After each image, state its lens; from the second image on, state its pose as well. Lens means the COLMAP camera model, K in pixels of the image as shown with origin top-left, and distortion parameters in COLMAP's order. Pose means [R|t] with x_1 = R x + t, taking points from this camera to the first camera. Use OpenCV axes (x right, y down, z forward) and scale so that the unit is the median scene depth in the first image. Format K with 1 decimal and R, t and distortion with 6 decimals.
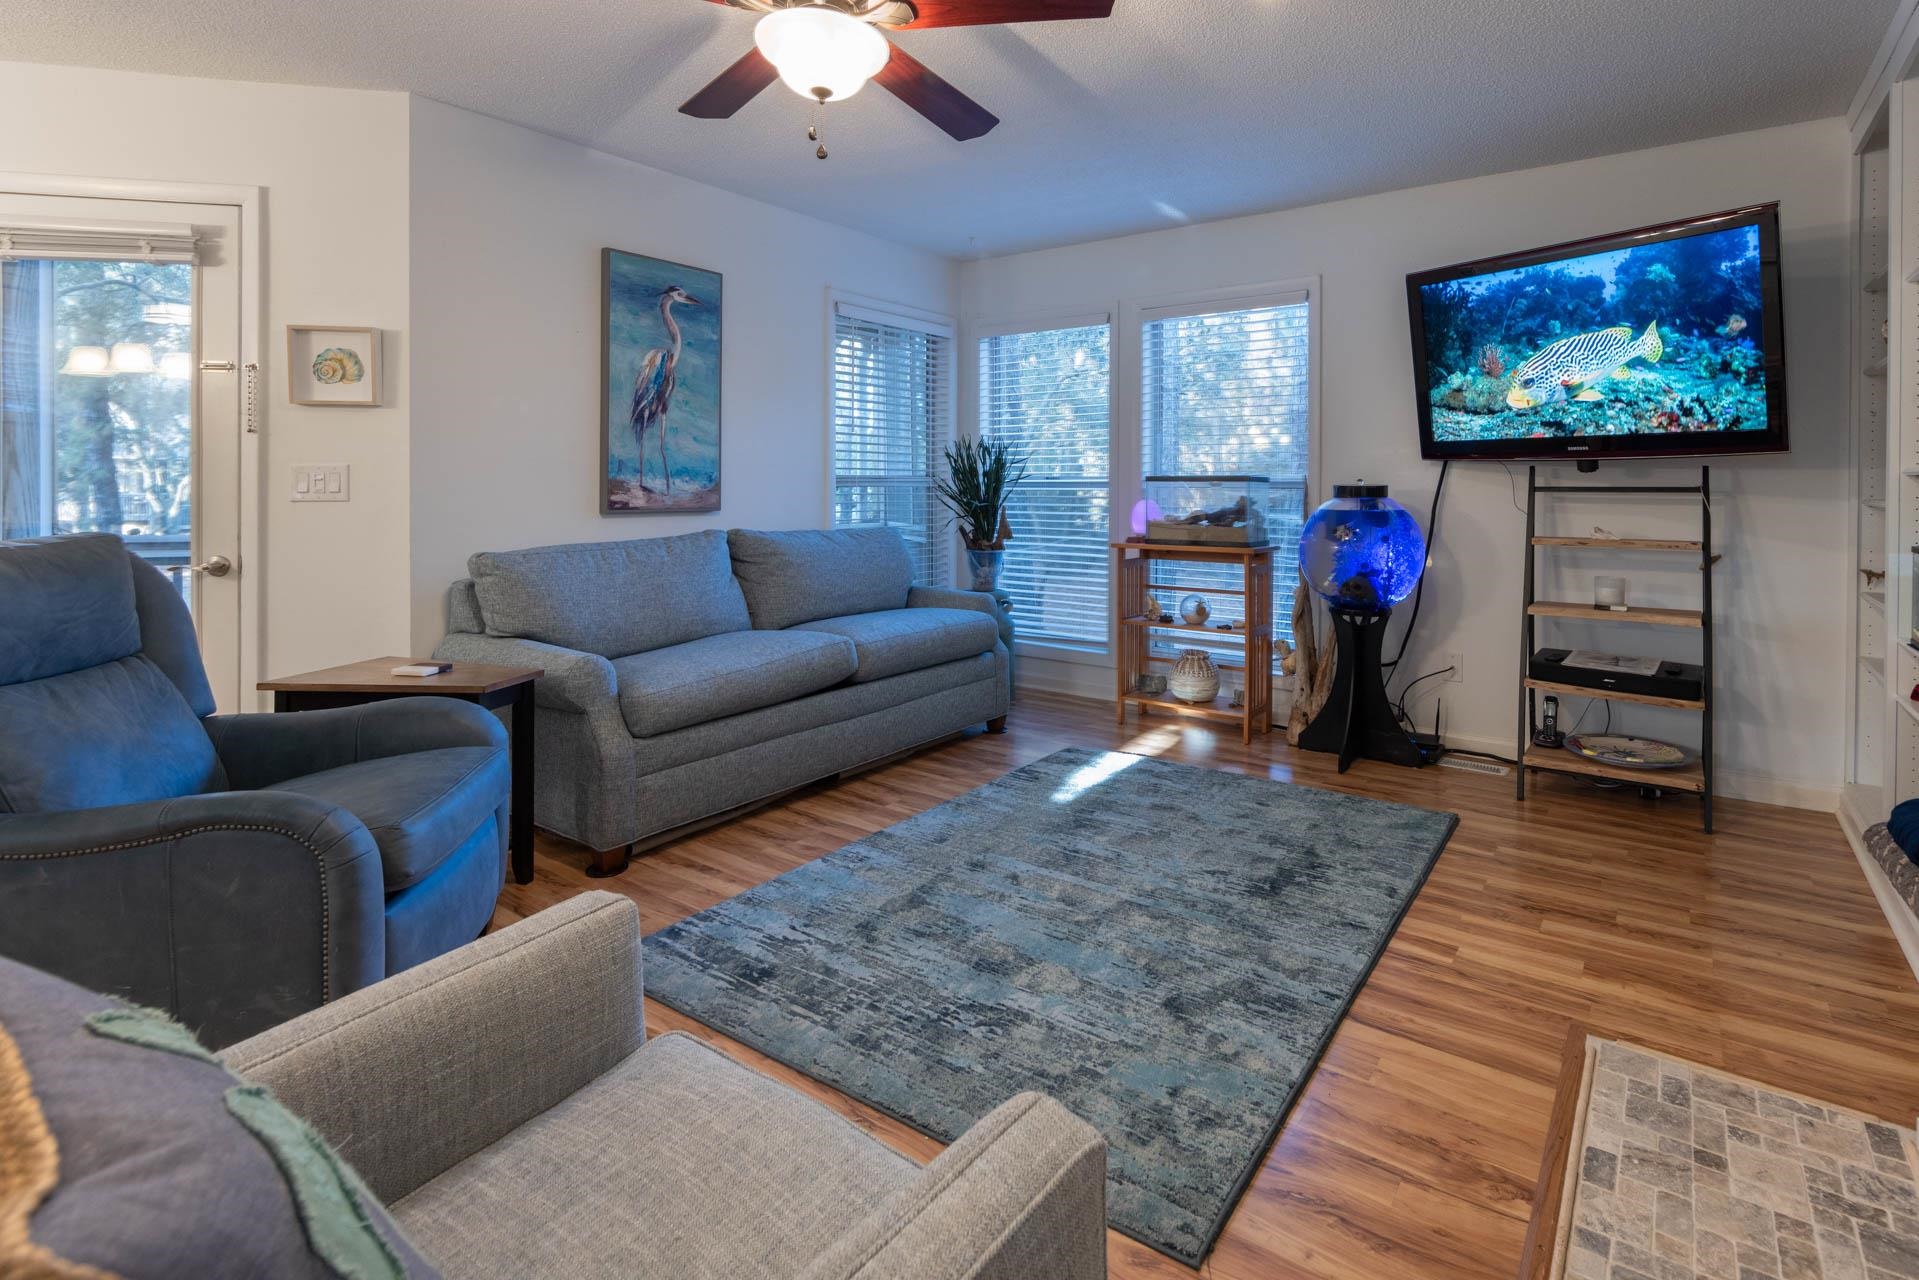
lens RADIAL K [[918.1, 0, 1051.6], [0, 918.1, 497.0], [0, 0, 1]] dist [-0.009214, 0.000980]
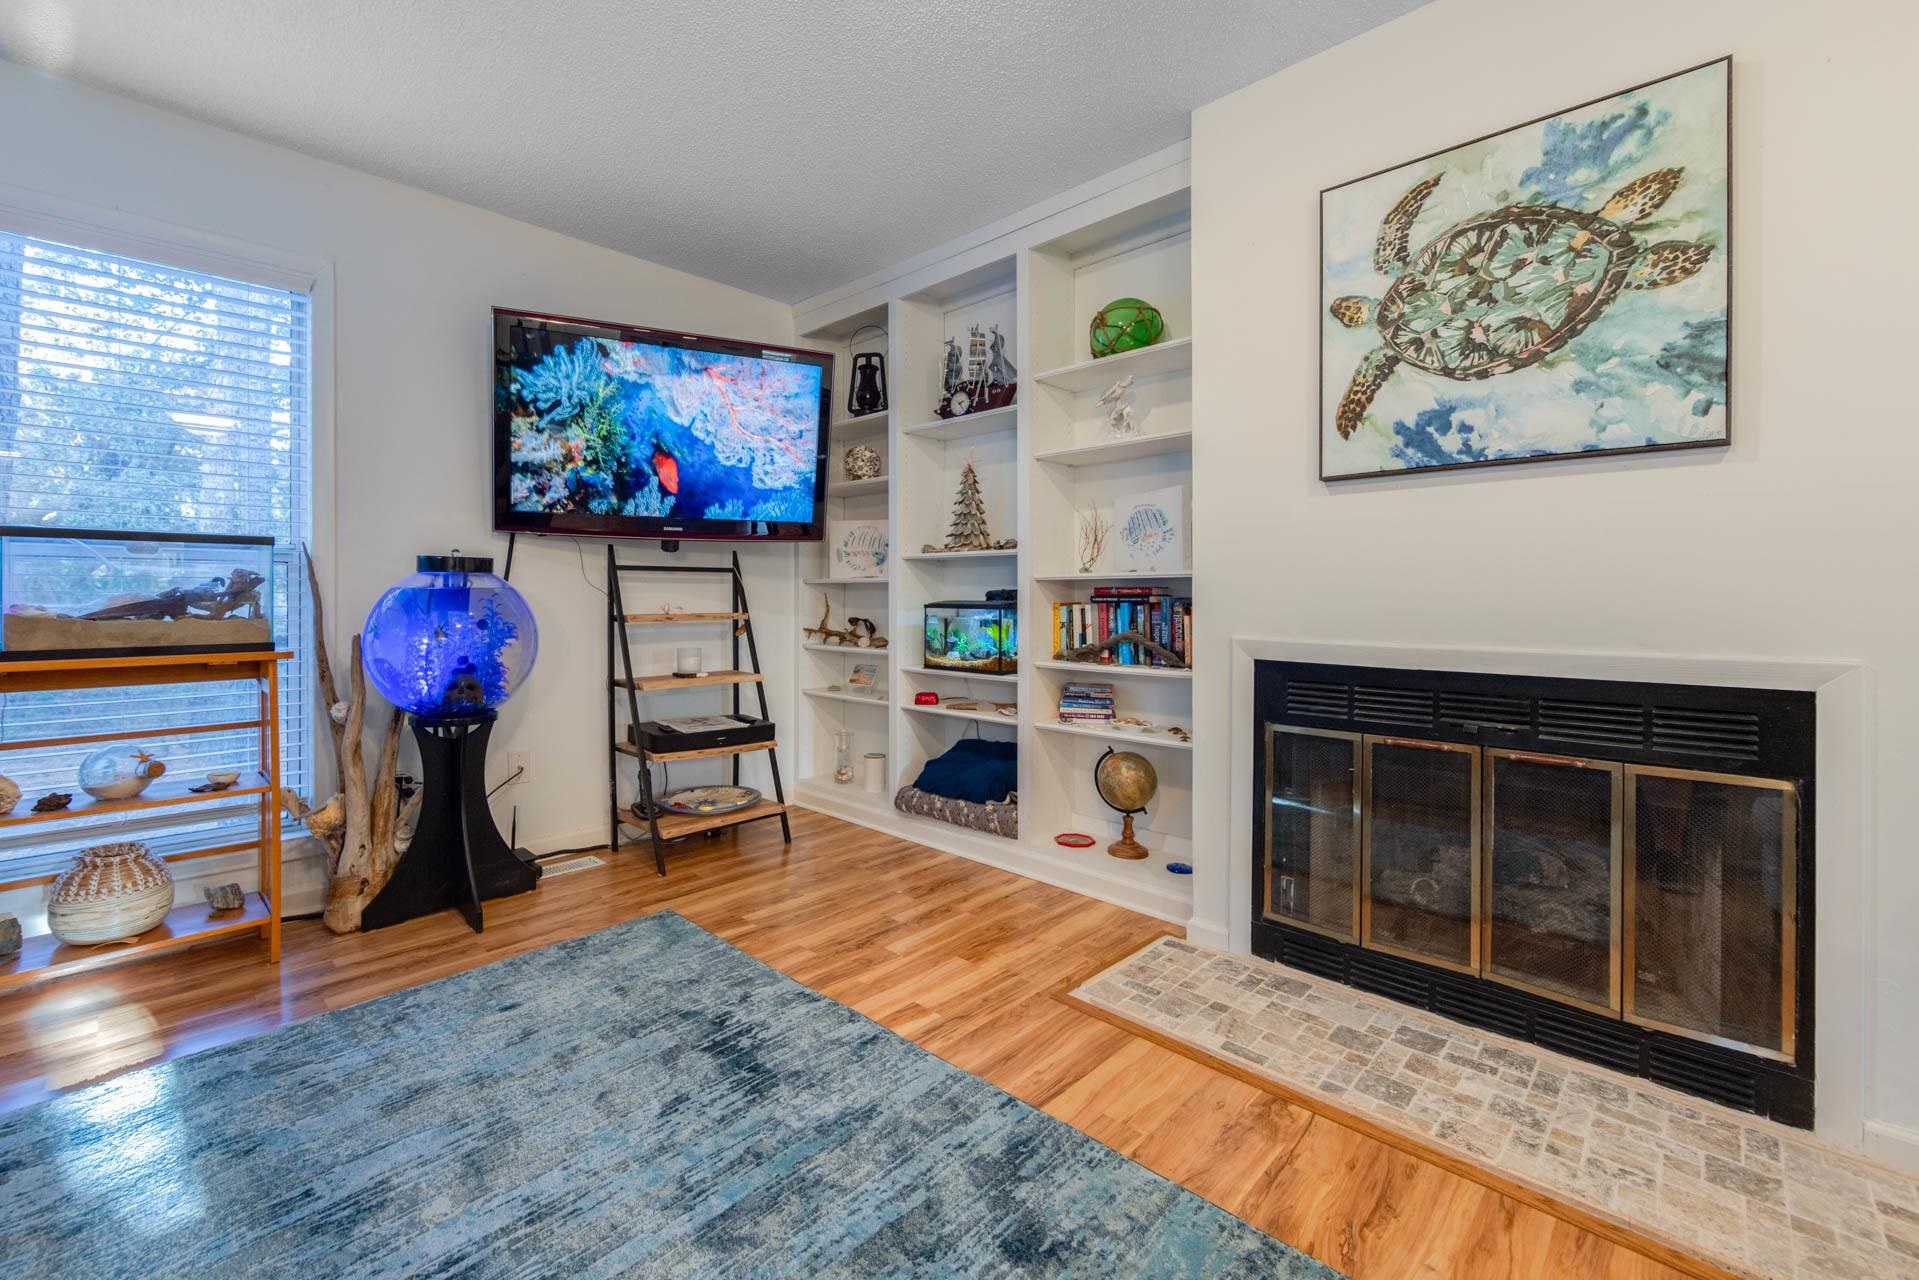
lens RADIAL K [[796.1, 0, 908.7], [0, 796.1, 597.9], [0, 0, 1]] dist [-0.002703, -0.000476]
pose [[0.197619, -0.006563, 0.980257, -0.274157], [0.012644, 0.999911, 0.004146, 0.026495], [-0.980197, 0.011575, 0.197685, 0.542976]]
